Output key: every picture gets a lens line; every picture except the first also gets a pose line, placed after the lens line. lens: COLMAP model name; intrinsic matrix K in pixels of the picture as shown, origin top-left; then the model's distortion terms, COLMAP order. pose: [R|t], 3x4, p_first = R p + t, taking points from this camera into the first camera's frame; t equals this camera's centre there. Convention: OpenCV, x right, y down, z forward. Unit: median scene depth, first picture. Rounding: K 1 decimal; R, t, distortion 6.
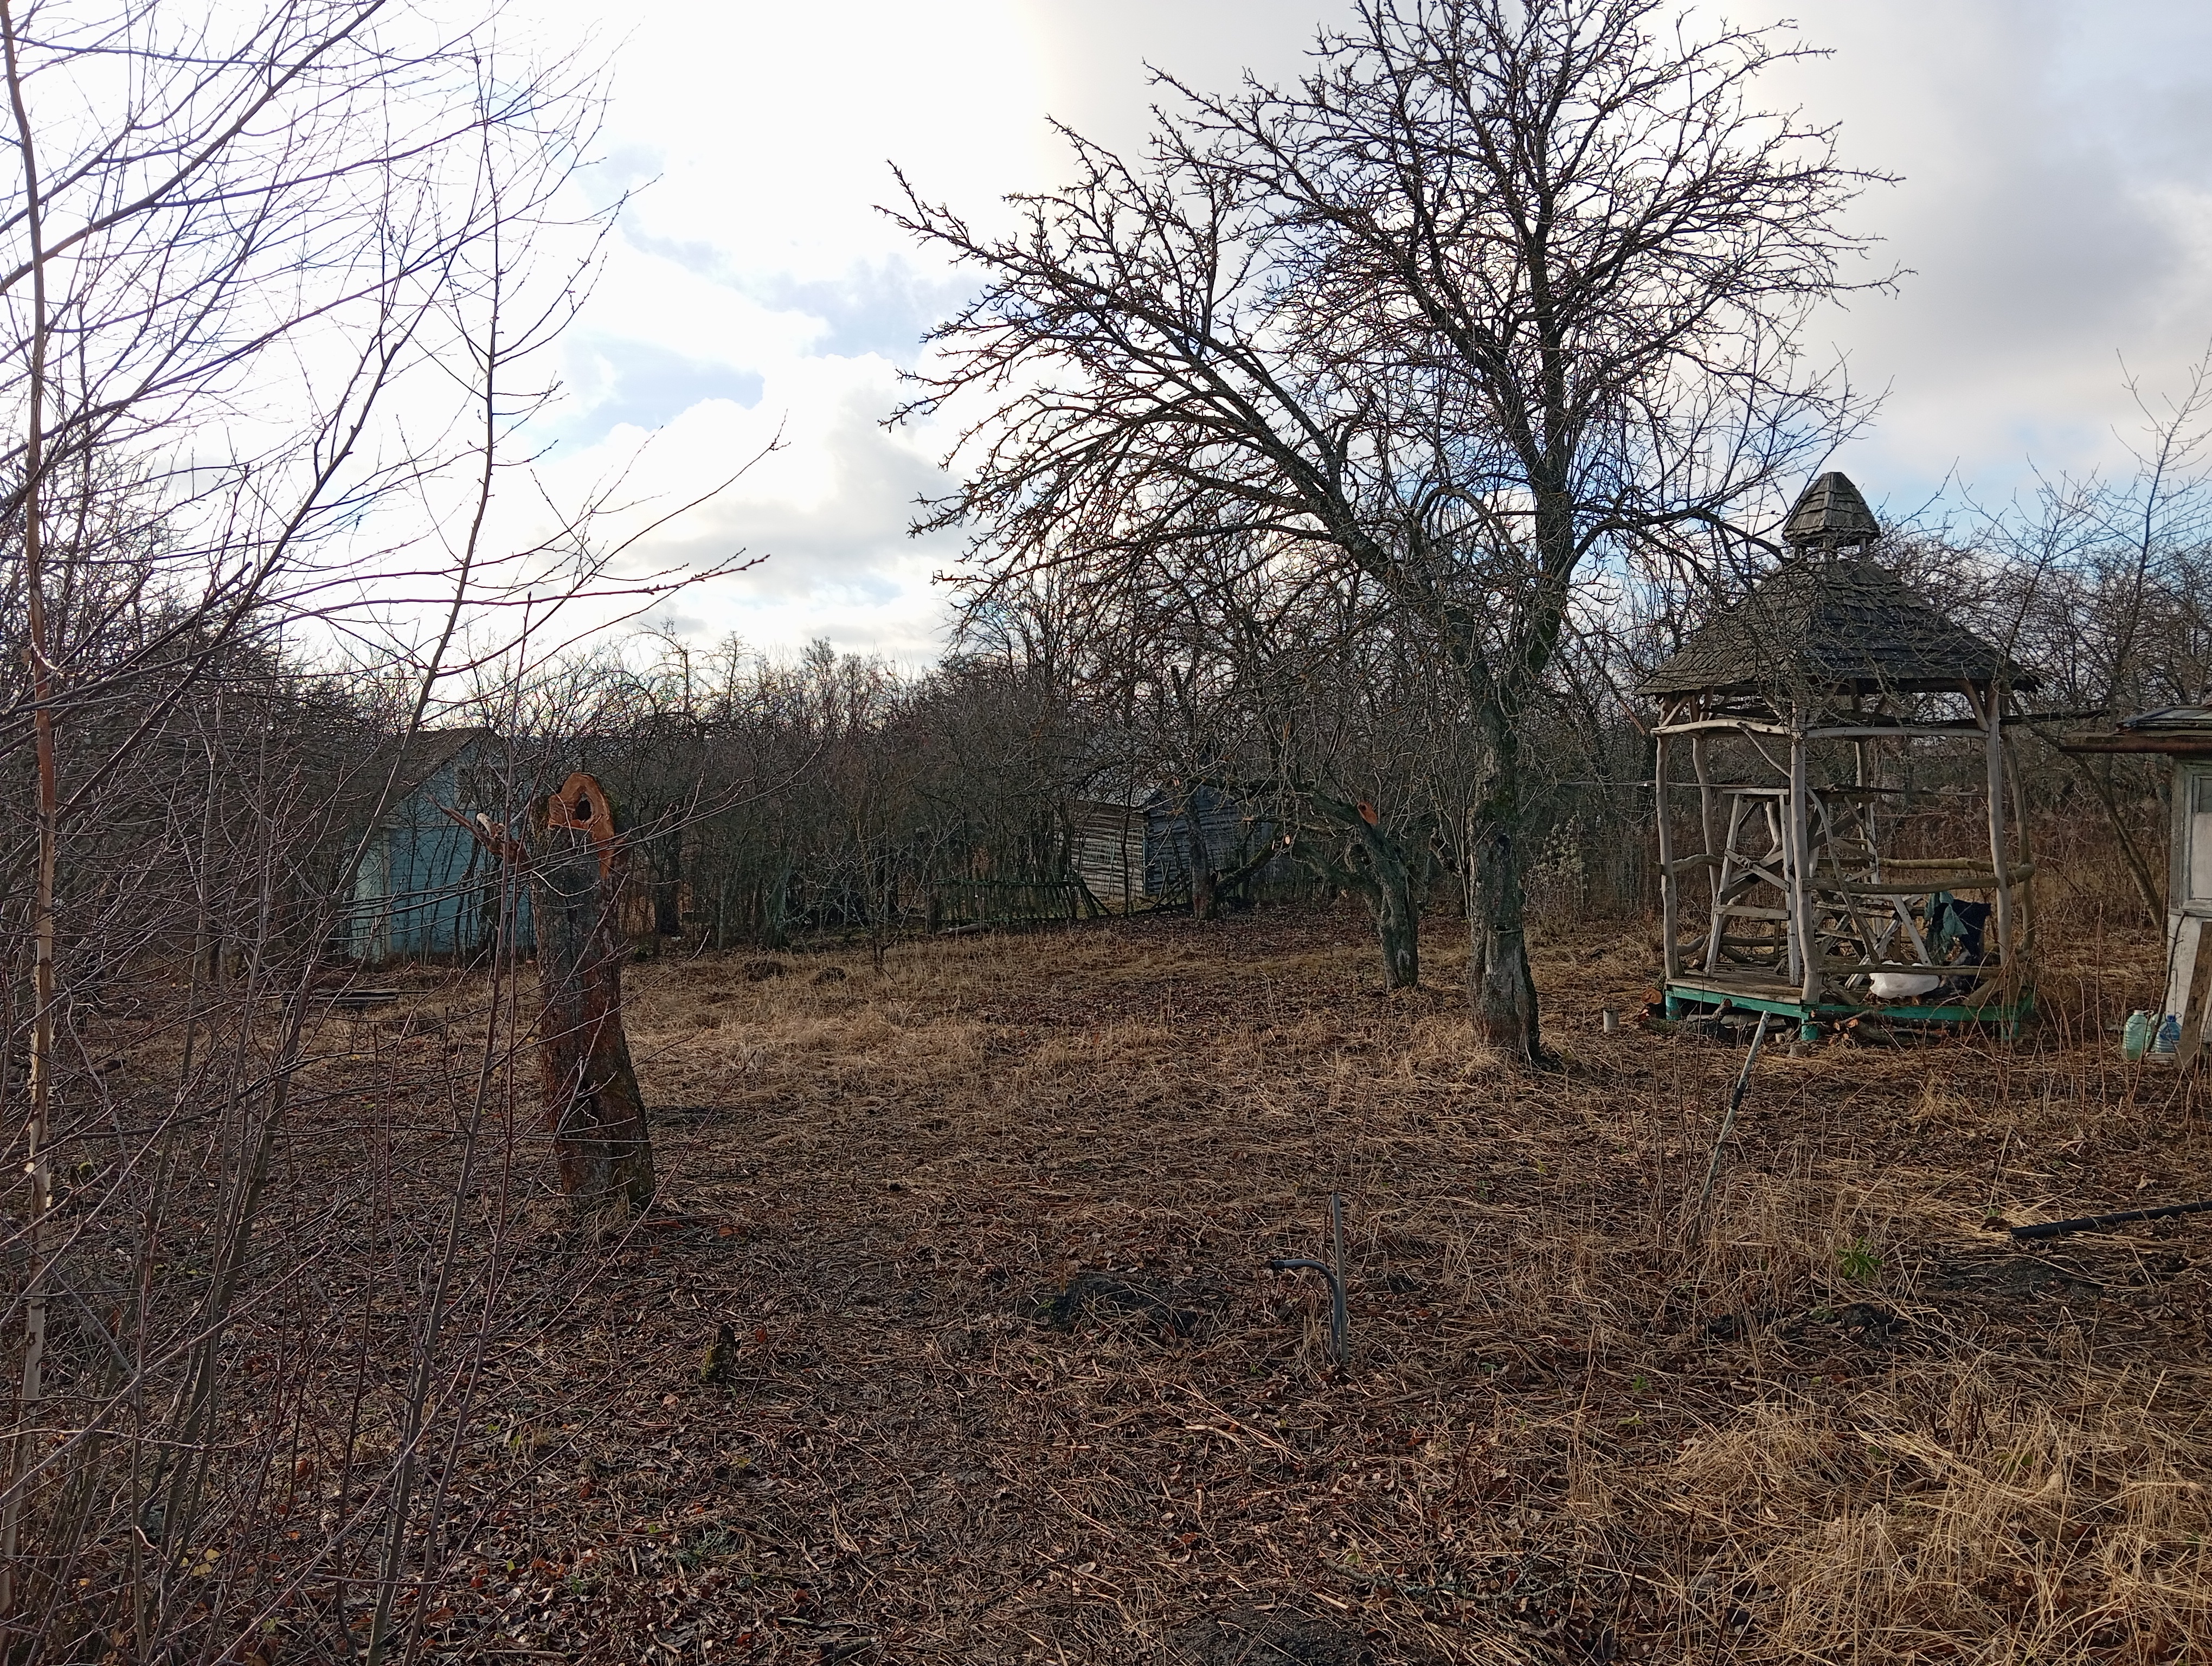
lens RADIAL K [[1781.2, 0, 1099.3], [0, 1781.2, 848.5], [0, 0, 1]] dist [0.090284, -0.167915]
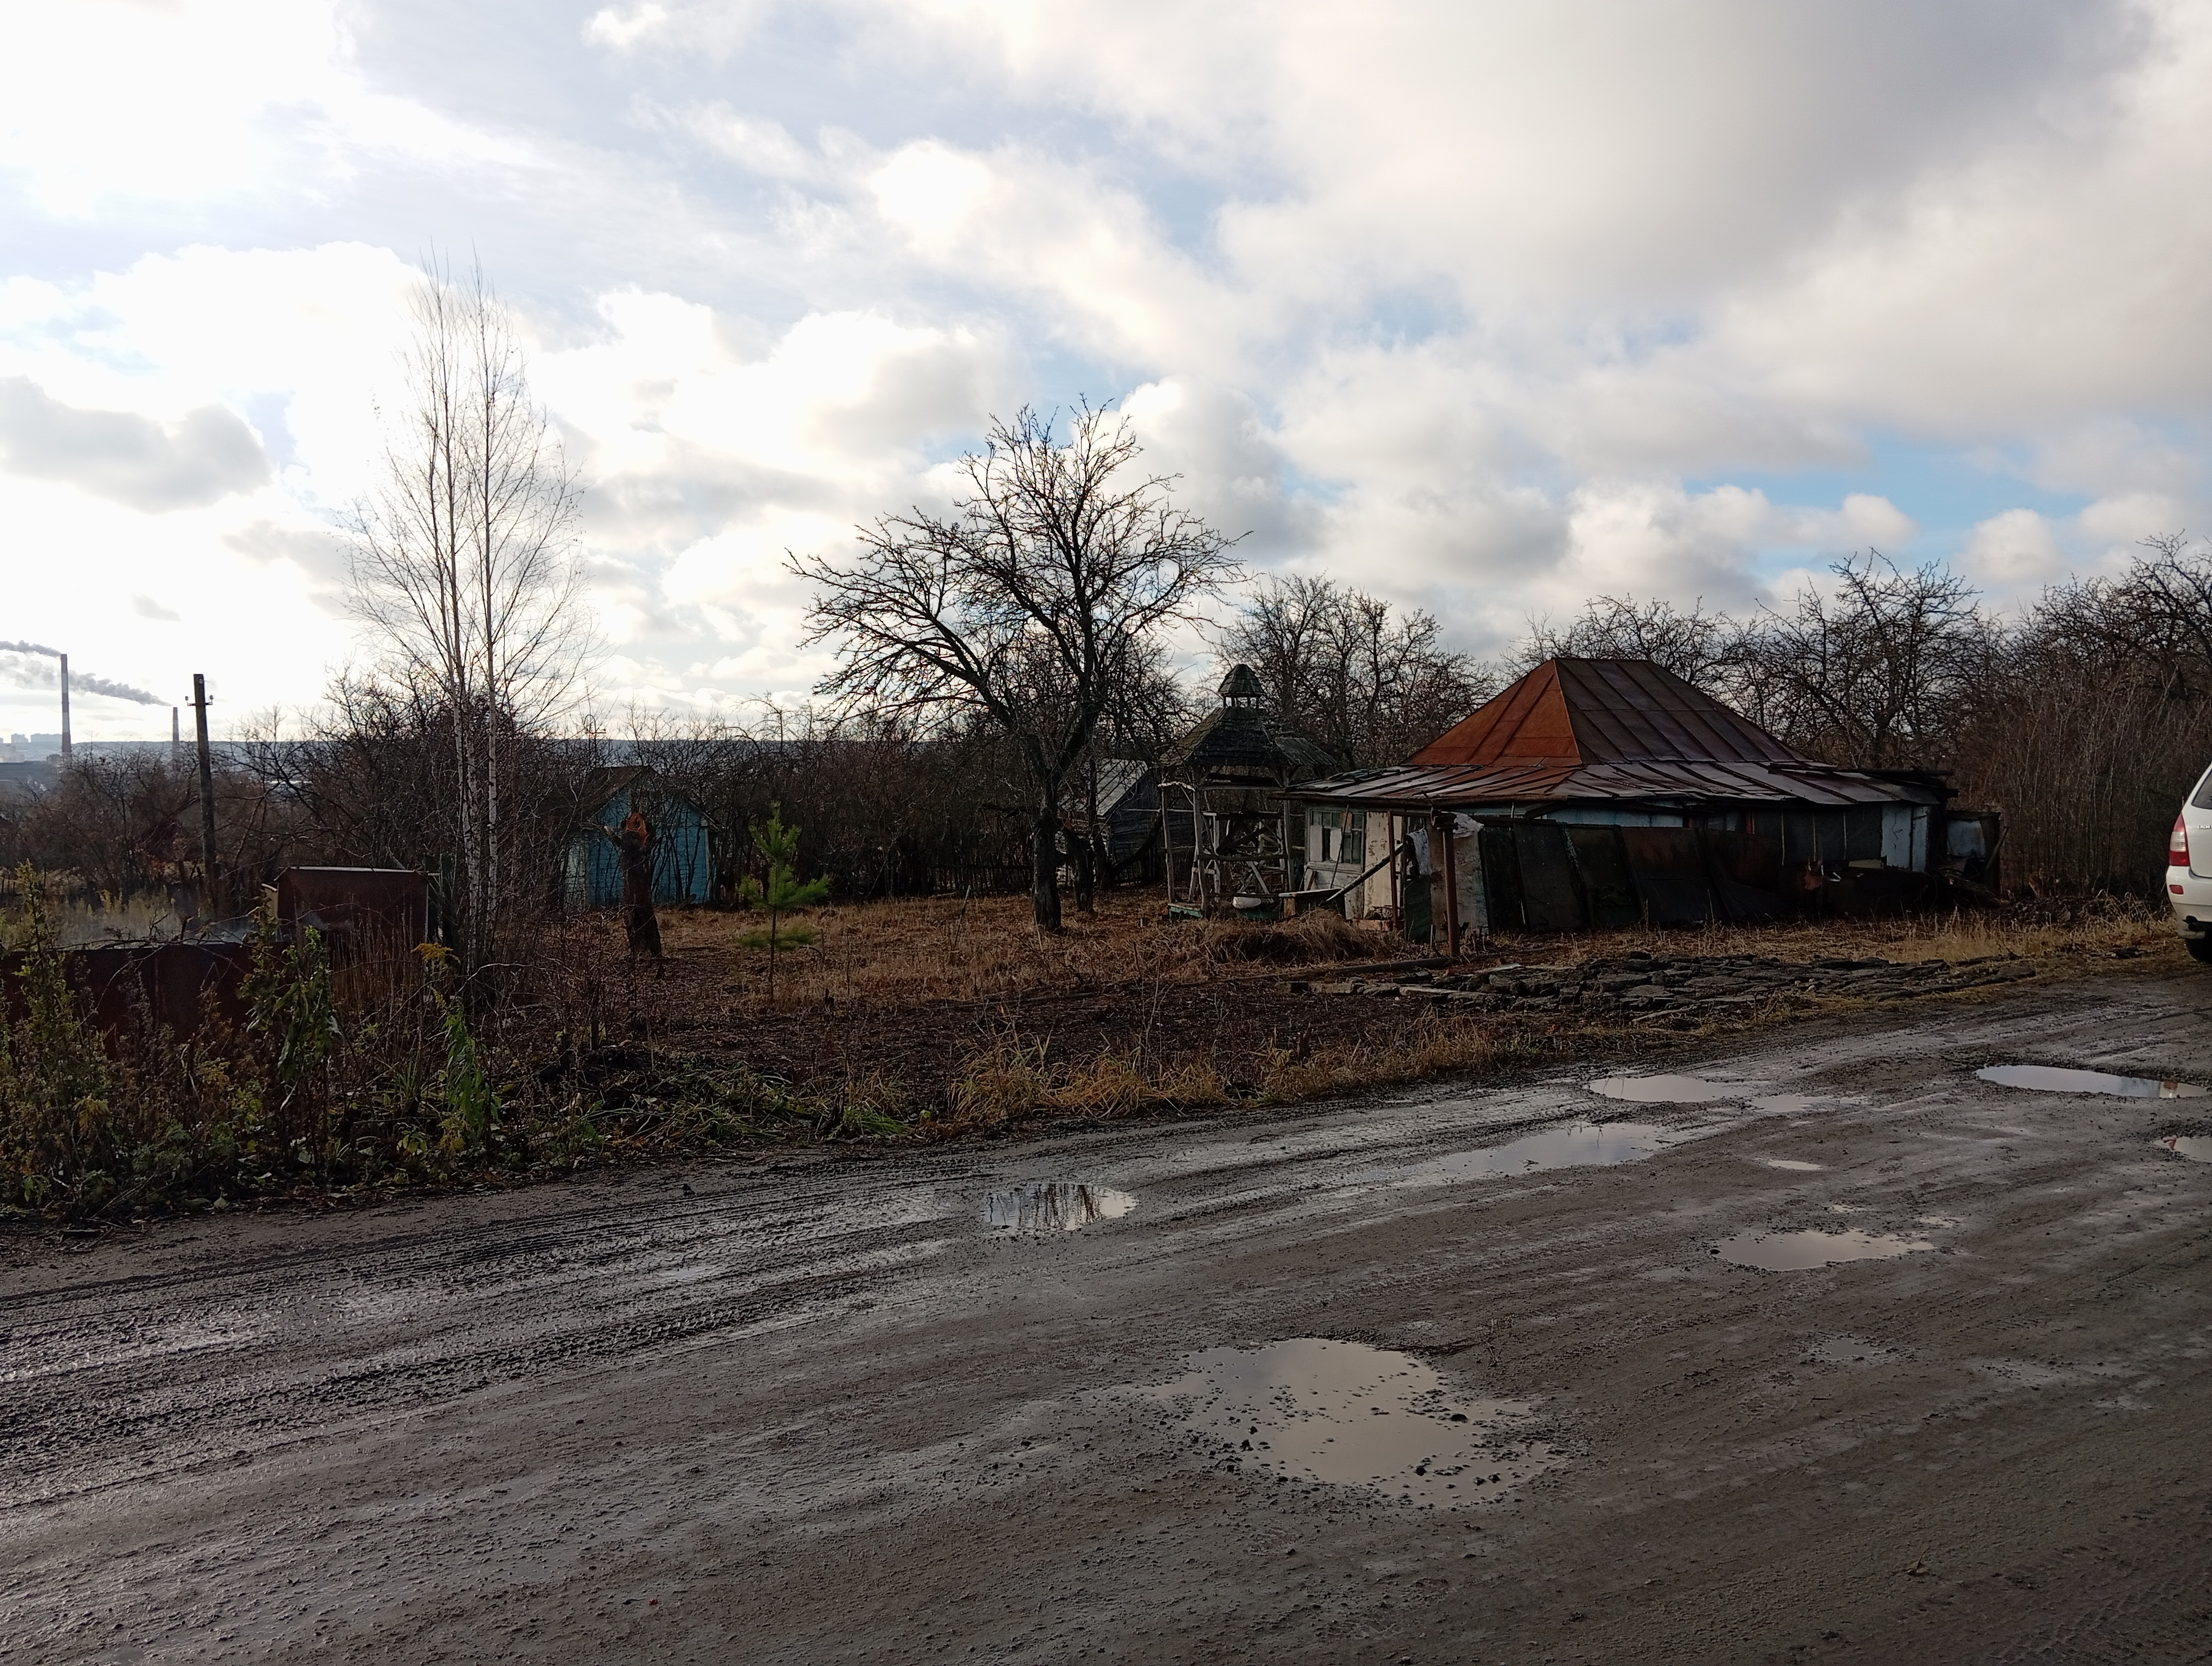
lens RADIAL K [[1781.2, 0, 1103.6], [0, 1781.2, 851.3], [0, 0, 1]] dist [0.090284, -0.167915]
pose [[0.994699, 0.001788, -0.102815, 0.514554], [-0.001694, 0.999998, 0.001004, 0.011388], [0.102816, -0.000825, 0.994700, -1.225970]]
